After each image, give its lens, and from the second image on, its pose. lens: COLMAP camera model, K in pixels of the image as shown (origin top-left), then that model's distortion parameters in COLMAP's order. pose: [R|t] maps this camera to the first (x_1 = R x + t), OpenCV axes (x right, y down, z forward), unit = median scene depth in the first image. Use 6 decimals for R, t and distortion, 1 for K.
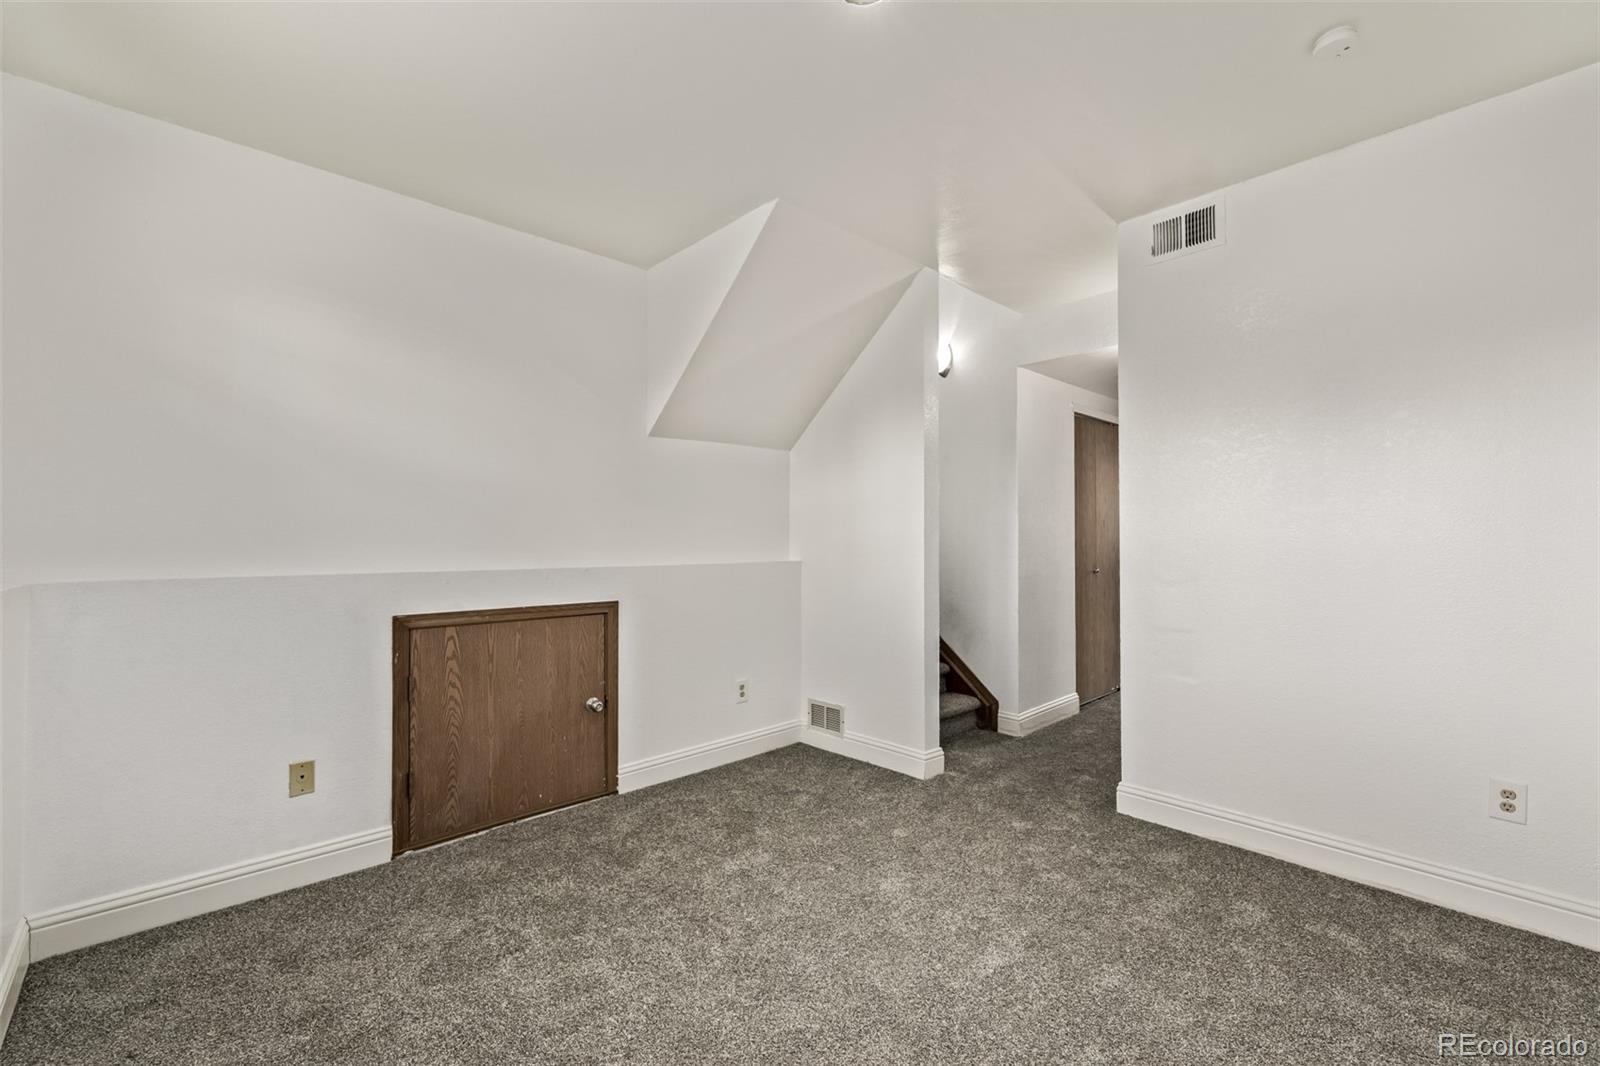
lens RADIAL K [[678.5, 0, 793.8], [0, 678.5, 531.6], [0, 0, 1]] dist [-0.000261, 0.001234]
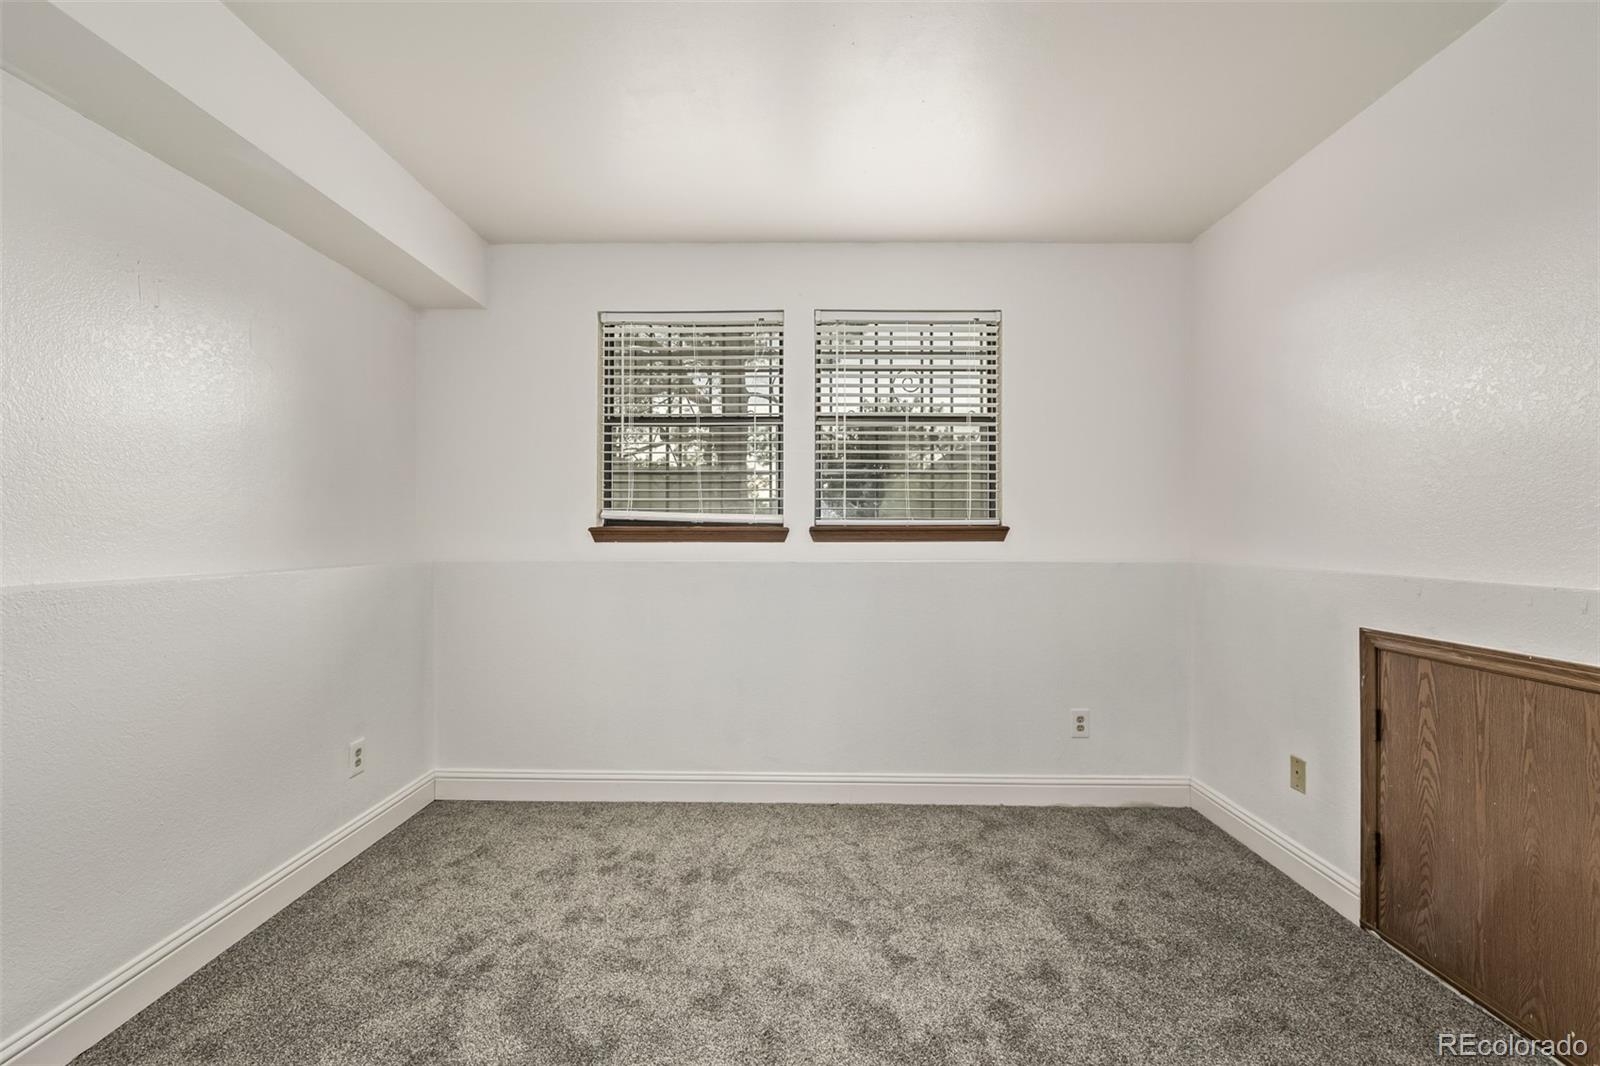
lens RADIAL K [[678.5, 0, 796.0], [0, 678.5, 537.7], [0, 0, 1]] dist [-0.000261, 0.001234]
pose [[-0.703371, -0.007206, -0.710786, 0.447095], [-0.003377, 0.999971, -0.006797, 0.022194], [0.710814, -0.002380, -0.703376, 1.037390]]
